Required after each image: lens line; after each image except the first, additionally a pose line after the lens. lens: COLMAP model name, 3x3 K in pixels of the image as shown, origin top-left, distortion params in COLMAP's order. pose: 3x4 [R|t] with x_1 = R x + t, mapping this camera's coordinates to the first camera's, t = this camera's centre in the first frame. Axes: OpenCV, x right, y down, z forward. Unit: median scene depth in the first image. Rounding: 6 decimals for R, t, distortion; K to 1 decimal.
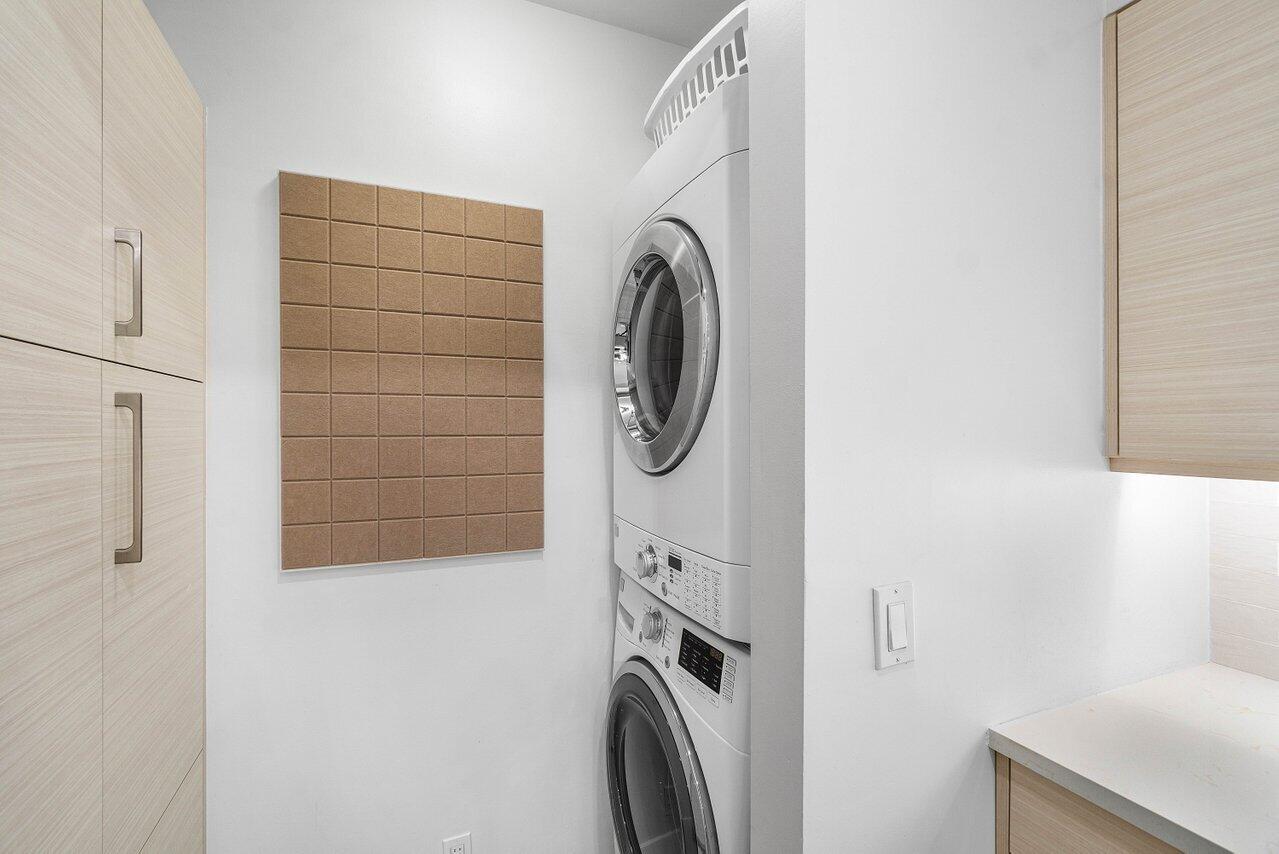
lens RADIAL K [[564.9, 0, 630.6], [0, 564.9, 426.0], [0, 0, 1]] dist [0.010483, -0.001973]
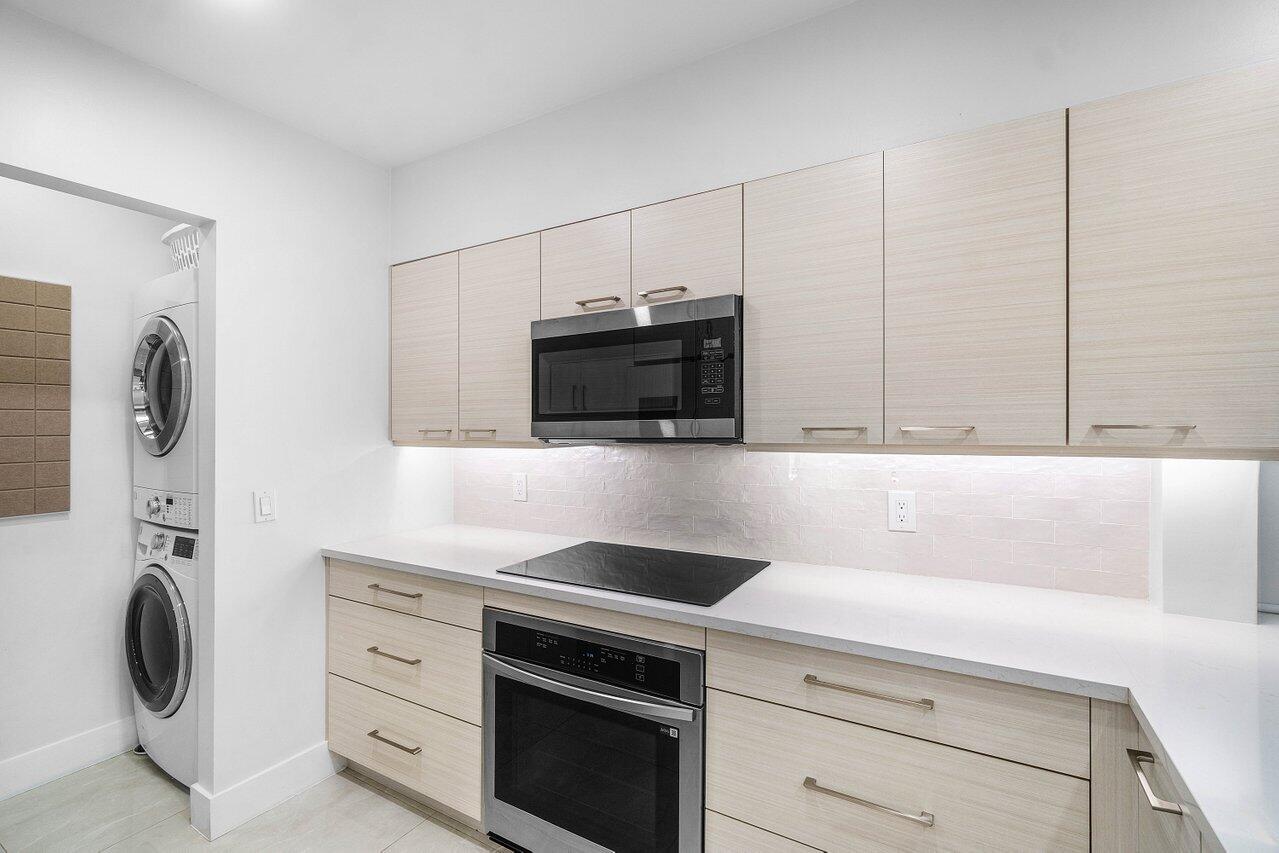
lens RADIAL K [[564.9, 0, 647.2], [0, 564.9, 419.8], [0, 0, 1]] dist [0.010483, -0.001973]
pose [[0.800277, 0.004093, 0.599616, 0.180075], [0.004741, 0.999902, -0.013154, 0.001383], [-0.599611, 0.013370, 0.800180, -1.240812]]
